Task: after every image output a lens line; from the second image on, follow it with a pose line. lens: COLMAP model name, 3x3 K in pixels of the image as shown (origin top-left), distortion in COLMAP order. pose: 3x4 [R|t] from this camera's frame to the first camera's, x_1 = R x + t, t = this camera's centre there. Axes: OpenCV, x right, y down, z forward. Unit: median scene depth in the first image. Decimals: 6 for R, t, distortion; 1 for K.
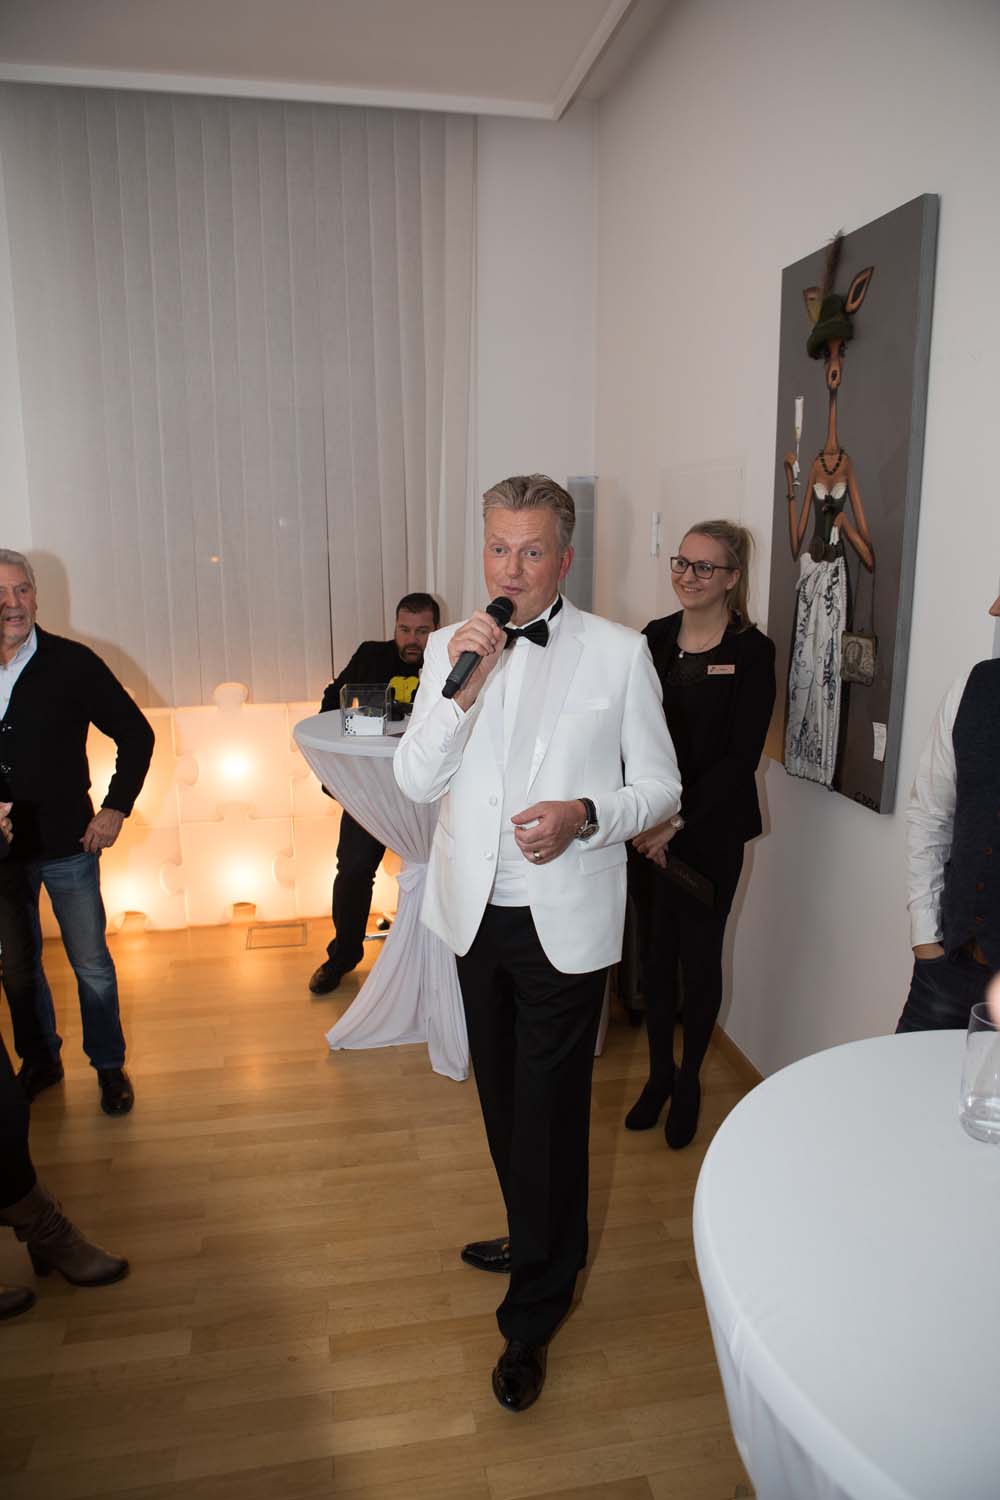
lens RADIAL K [[1049.7, 0, 500.0], [0, 1049.7, 750.0], [0, 0, 1]] dist [-0.060178, 0.002544]
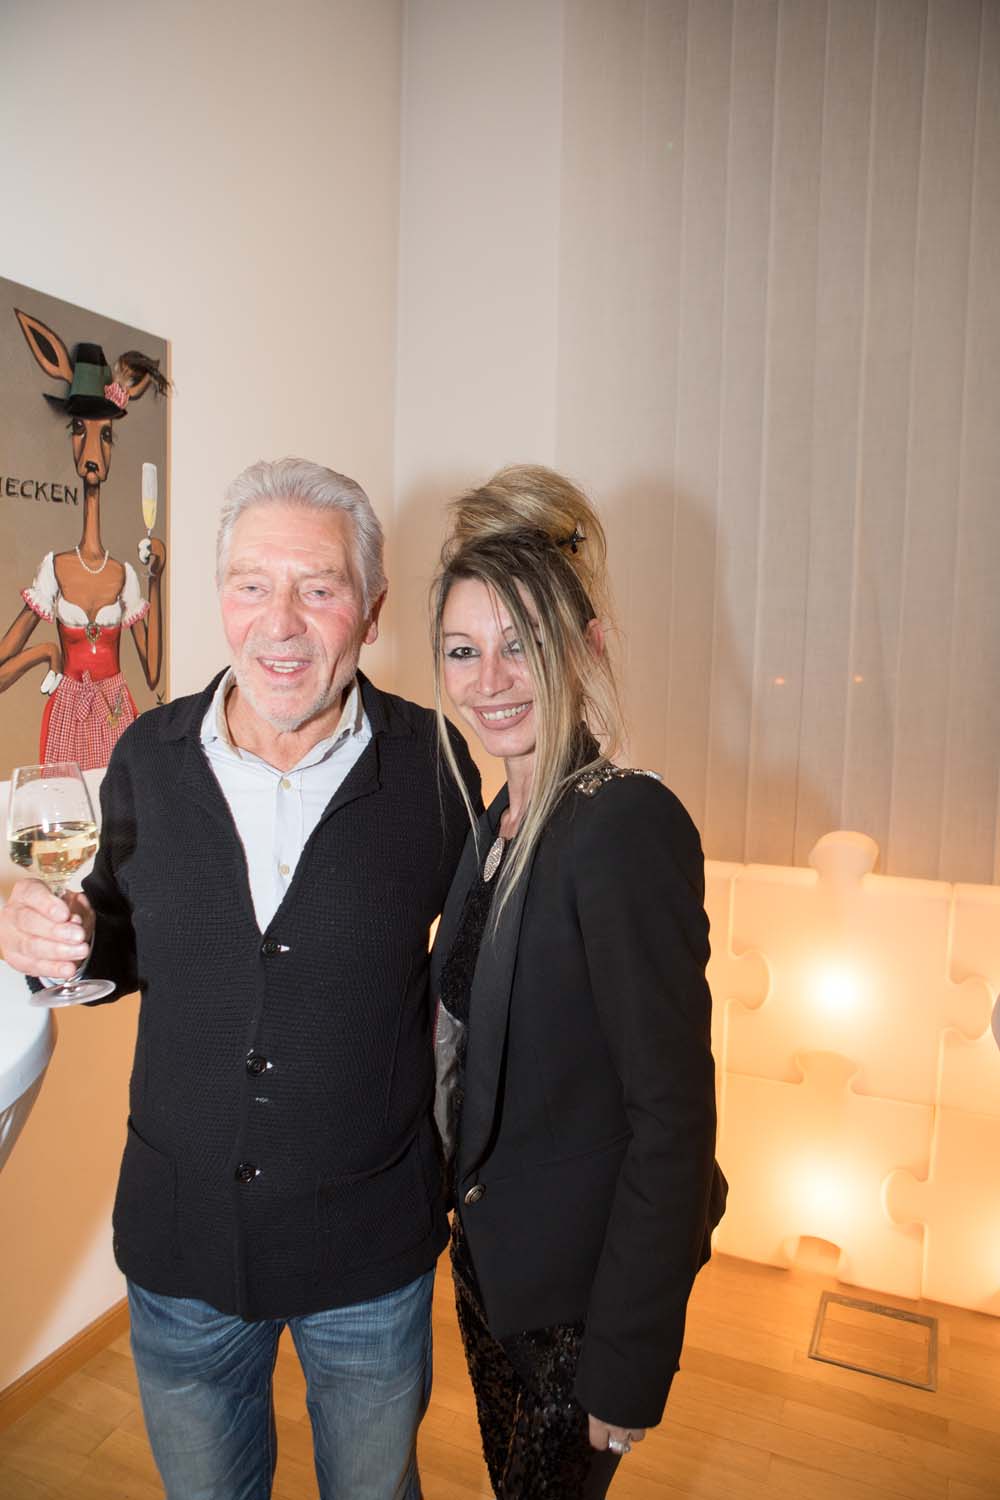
lens RADIAL K [[1049.7, 0, 500.0], [0, 1049.7, 750.0], [0, 0, 1]] dist [-0.060178, 0.002544]
pose [[0.826121, 0.081250, -0.557604, -0.108682], [-0.139092, 0.988333, -0.062059, -0.047738], [0.546056, 0.128827, 0.827784, 0.445722]]
